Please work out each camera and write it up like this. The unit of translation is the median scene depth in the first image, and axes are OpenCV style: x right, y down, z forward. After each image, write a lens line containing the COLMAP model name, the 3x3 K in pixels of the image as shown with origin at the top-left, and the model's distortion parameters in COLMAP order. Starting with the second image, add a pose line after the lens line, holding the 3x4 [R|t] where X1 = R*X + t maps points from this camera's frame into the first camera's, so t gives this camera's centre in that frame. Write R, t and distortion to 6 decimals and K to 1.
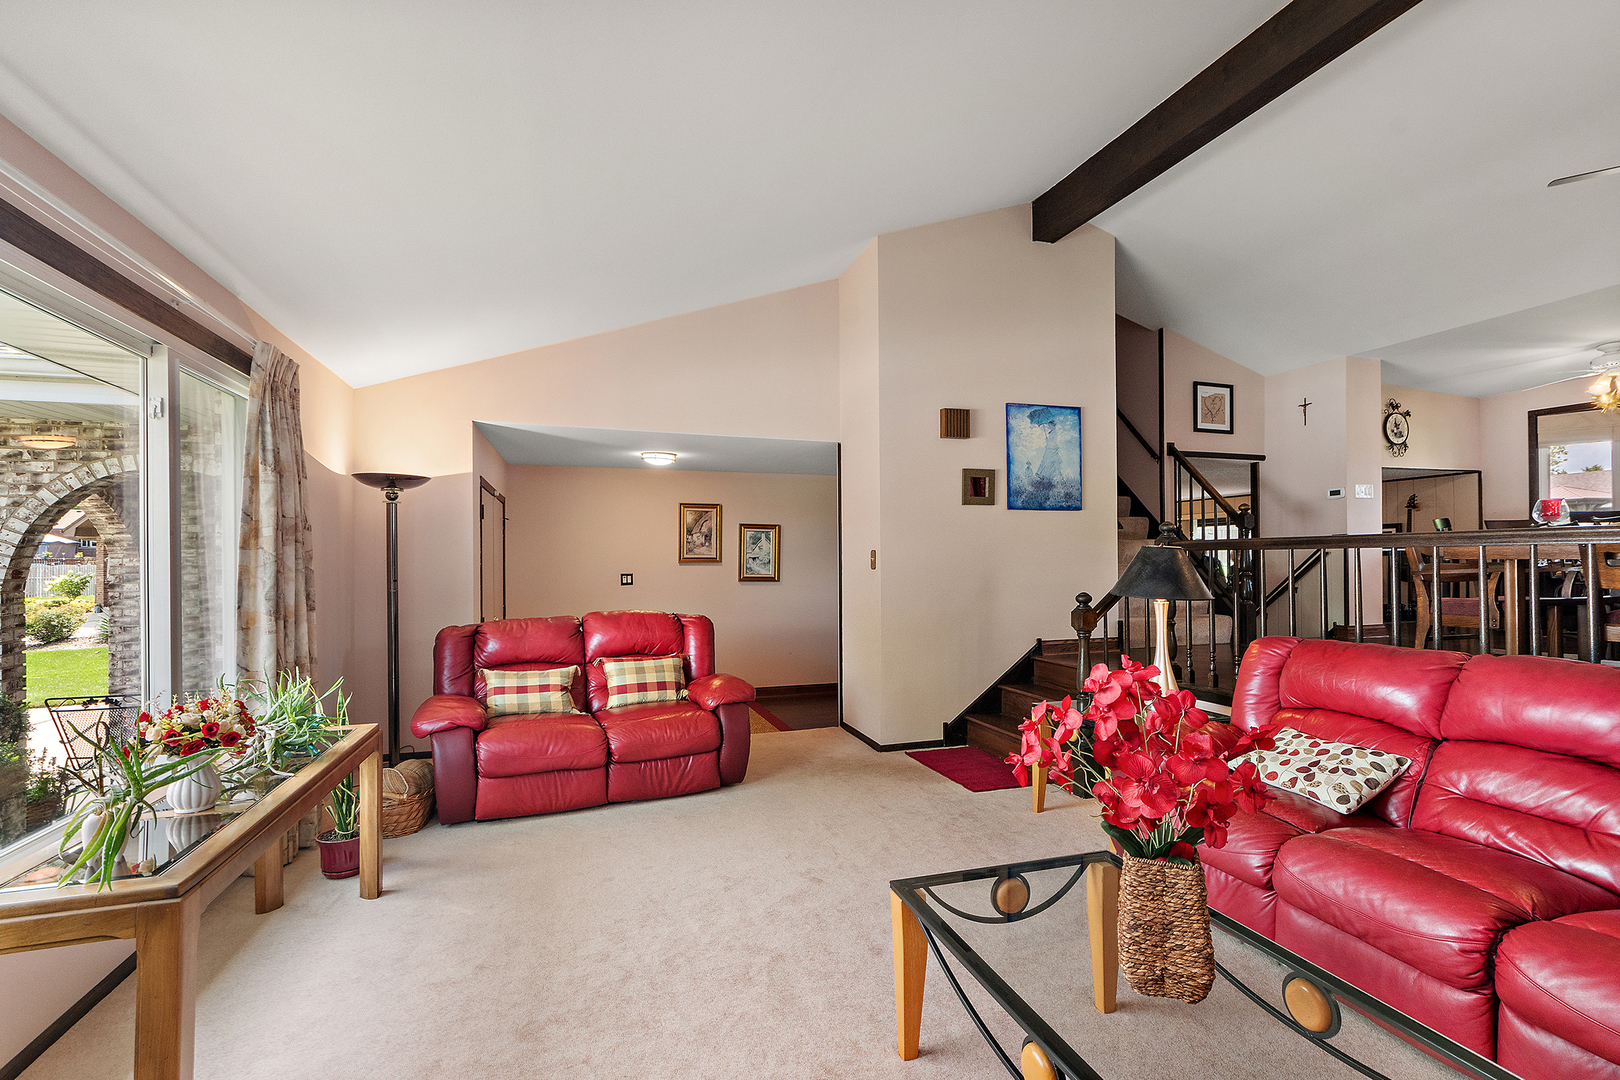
lens RADIAL K [[726.0, 0, 816.6], [0, 726.0, 553.6], [0, 0, 1]] dist [0.007814, -0.002177]
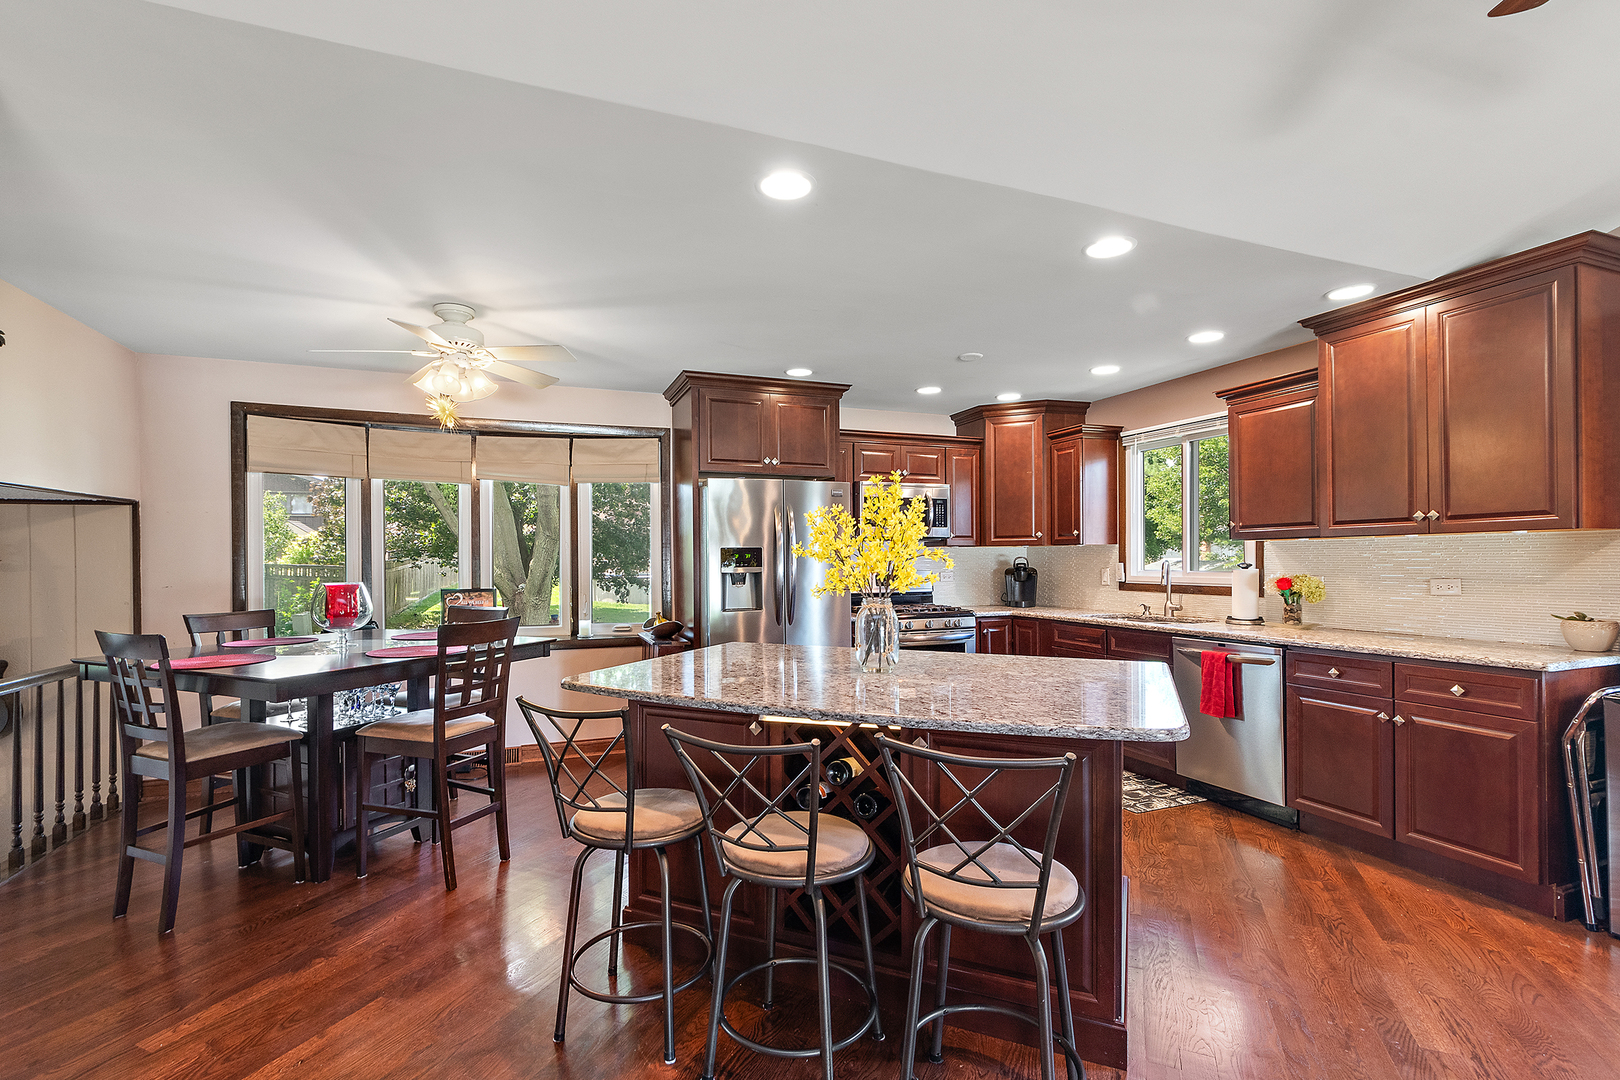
lens RADIAL K [[726.0, 0, 808.4], [0, 726.0, 561.8], [0, 0, 1]] dist [0.007814, -0.002177]
pose [[-0.044235, 0.004128, 0.999013, 0.581088], [-0.000362, 0.999991, -0.004148, -0.103617], [-0.999021, -0.000545, -0.044233, 0.833555]]
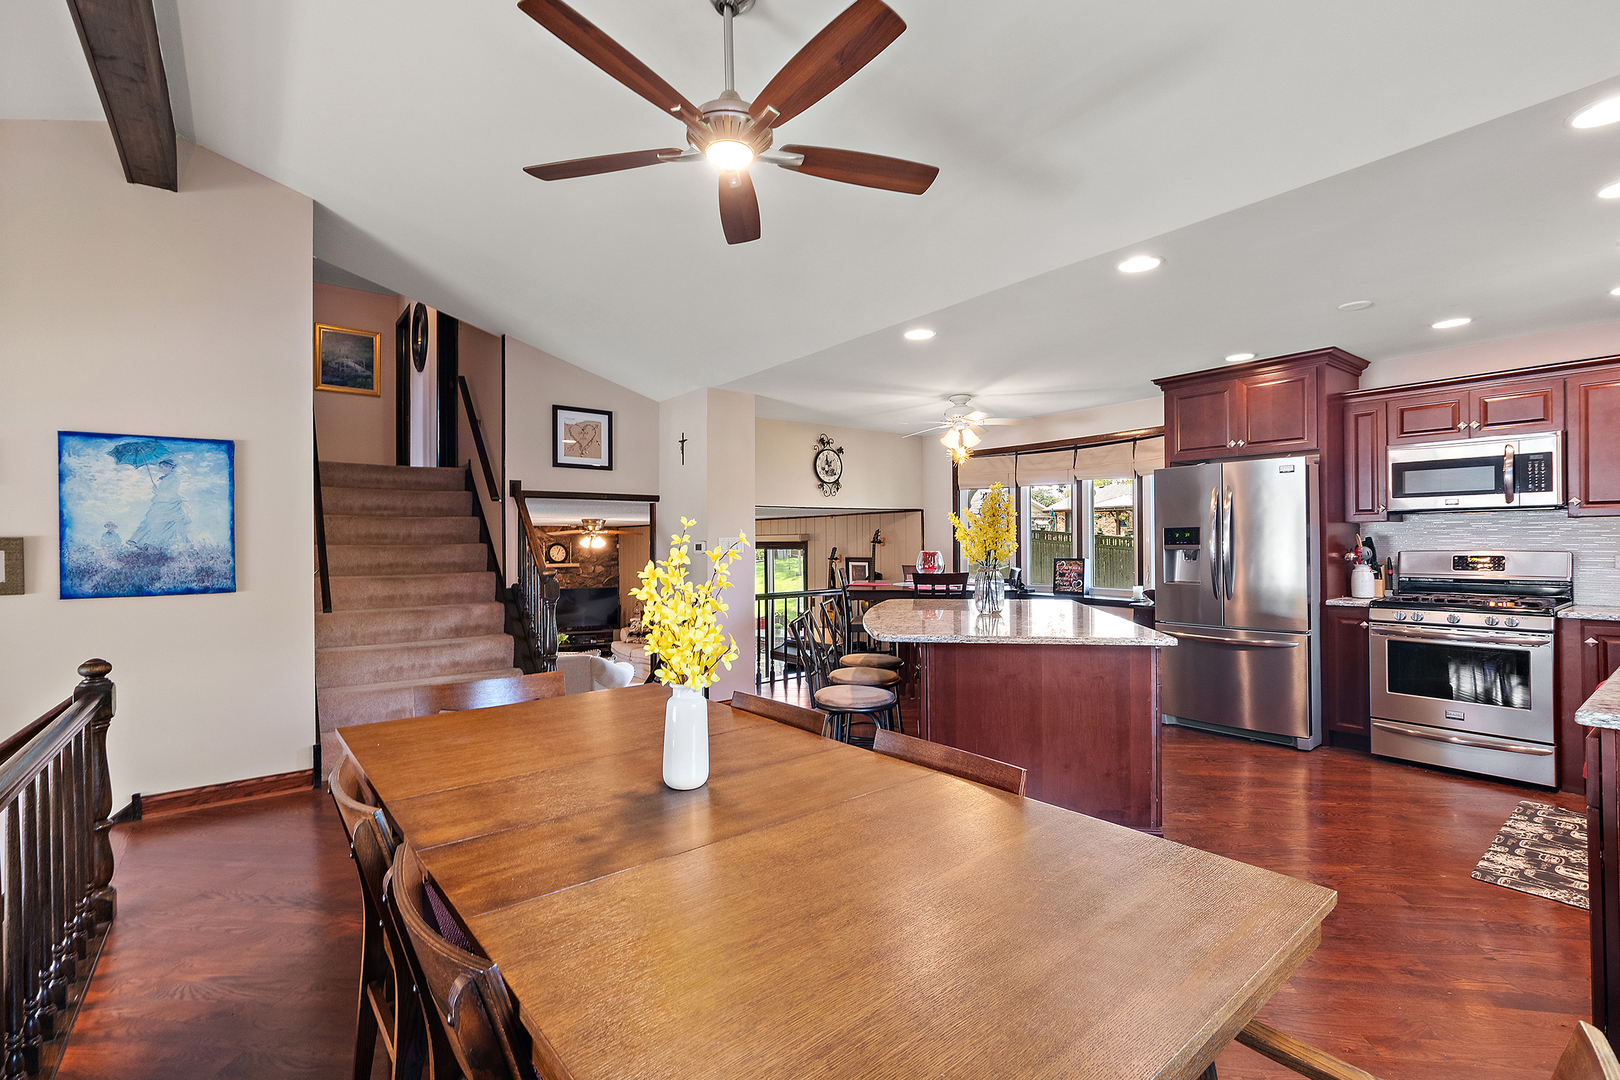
lens RADIAL K [[726.0, 0, 811.3], [0, 726.0, 546.0], [0, 0, 1]] dist [0.007814, -0.002177]
pose [[0.942257, -0.004009, 0.334867, 0.641119], [0.000403, 0.999941, 0.010837, -0.109460], [-0.334891, -0.010076, 0.942203, 0.174002]]
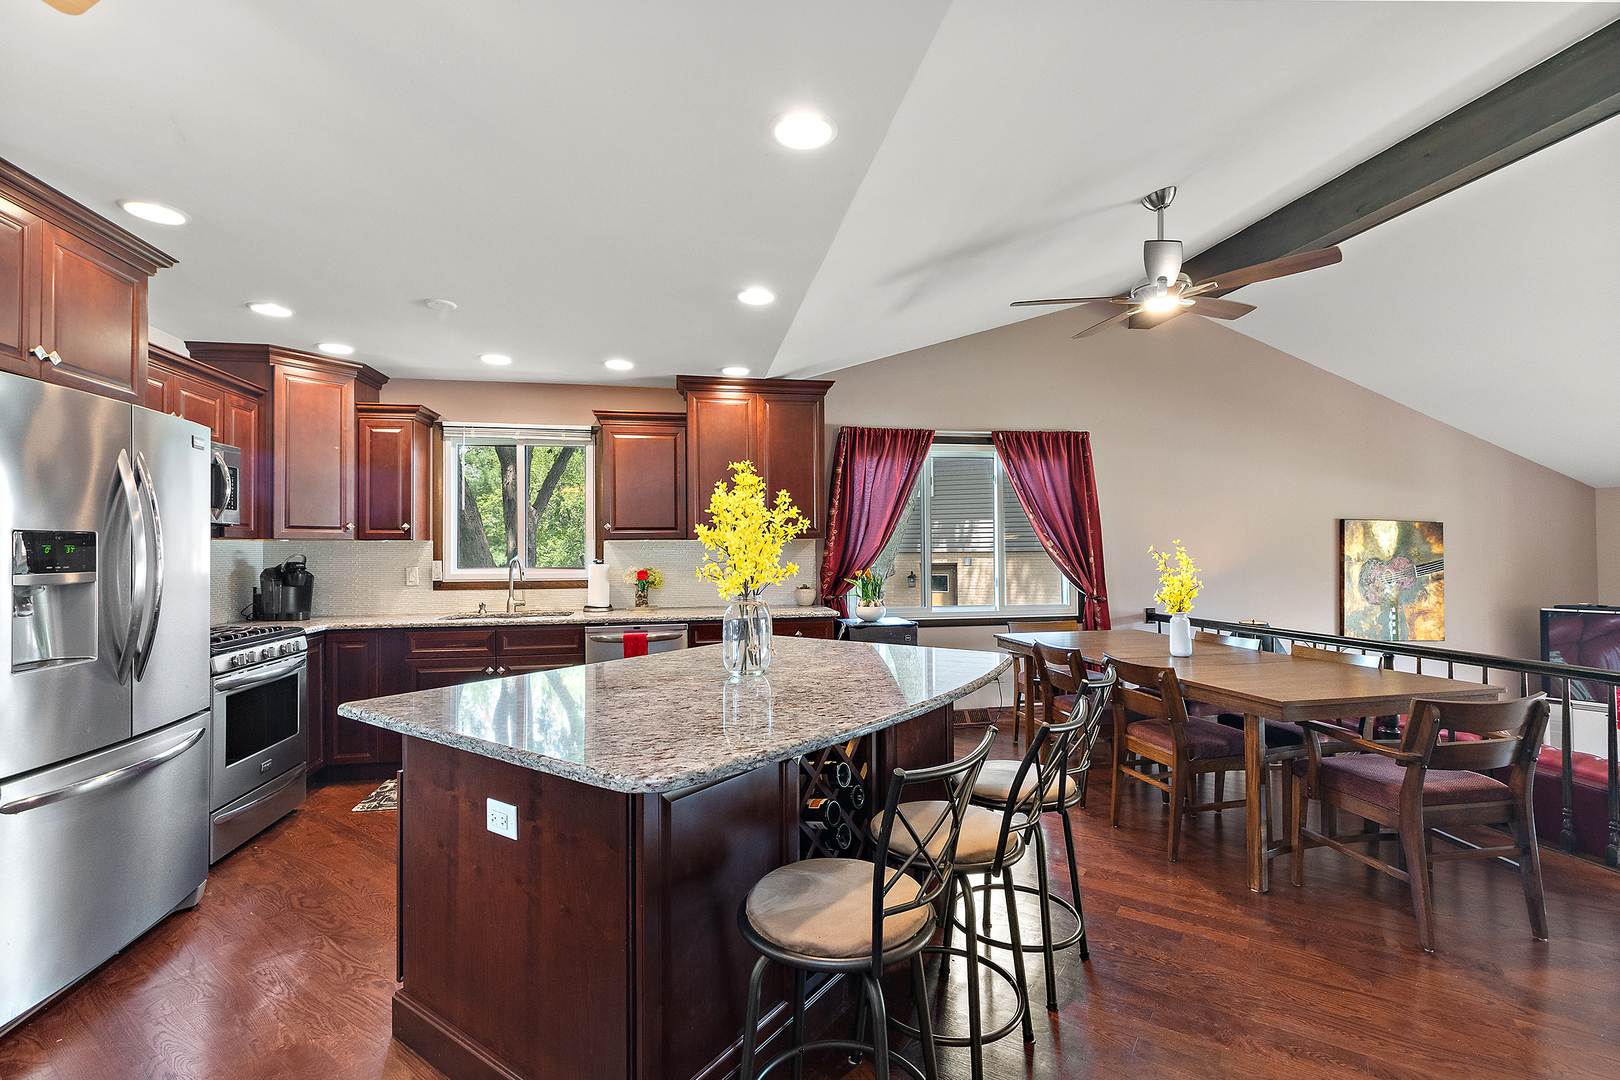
lens RADIAL K [[726.0, 0, 749.1], [0, 726.0, 550.3], [0, 0, 1]] dist [0.007814, -0.002177]
pose [[-0.986773, 0.013656, 0.161531, 0.982401], [0.012013, 0.999866, -0.011141, -0.104366], [-0.161661, -0.009054, -0.986805, 1.186950]]
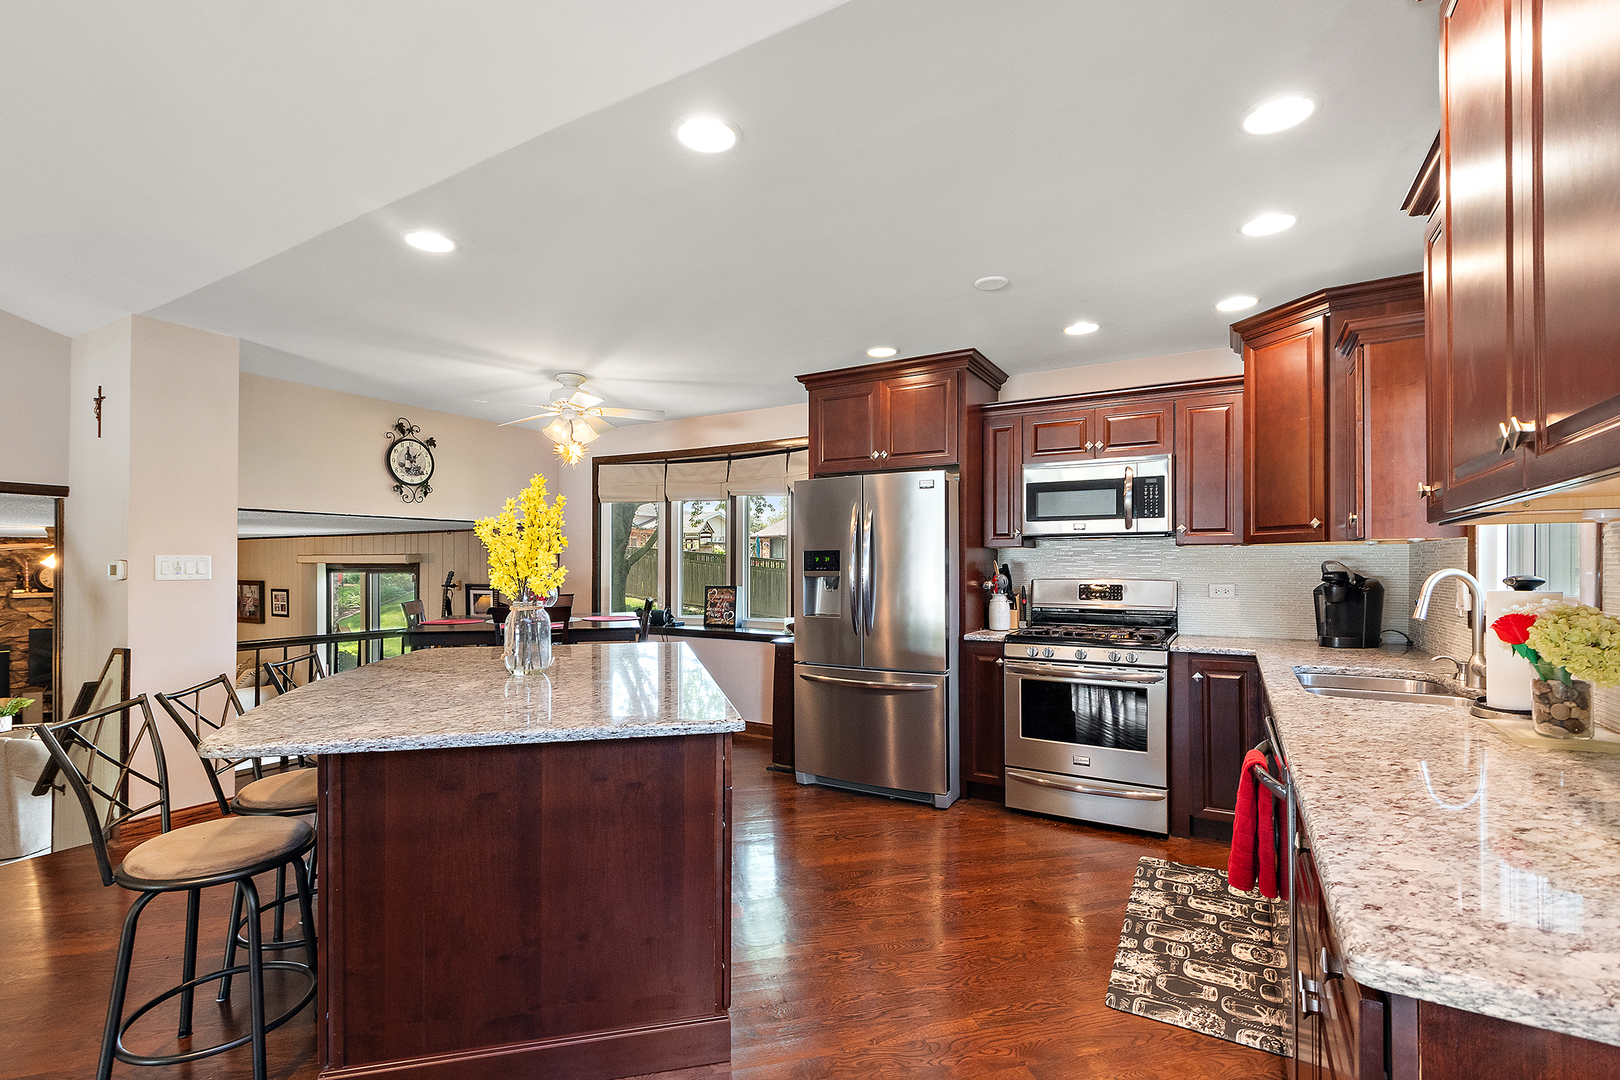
lens RADIAL K [[726.0, 0, 803.2], [0, 726.0, 570.8], [0, 0, 1]] dist [0.007814, -0.002177]
pose [[0.755869, 0.001666, 0.654721, 0.866191], [-0.010415, 0.999901, 0.009480, -0.108148], [-0.654640, -0.013984, 0.755811, 0.311686]]
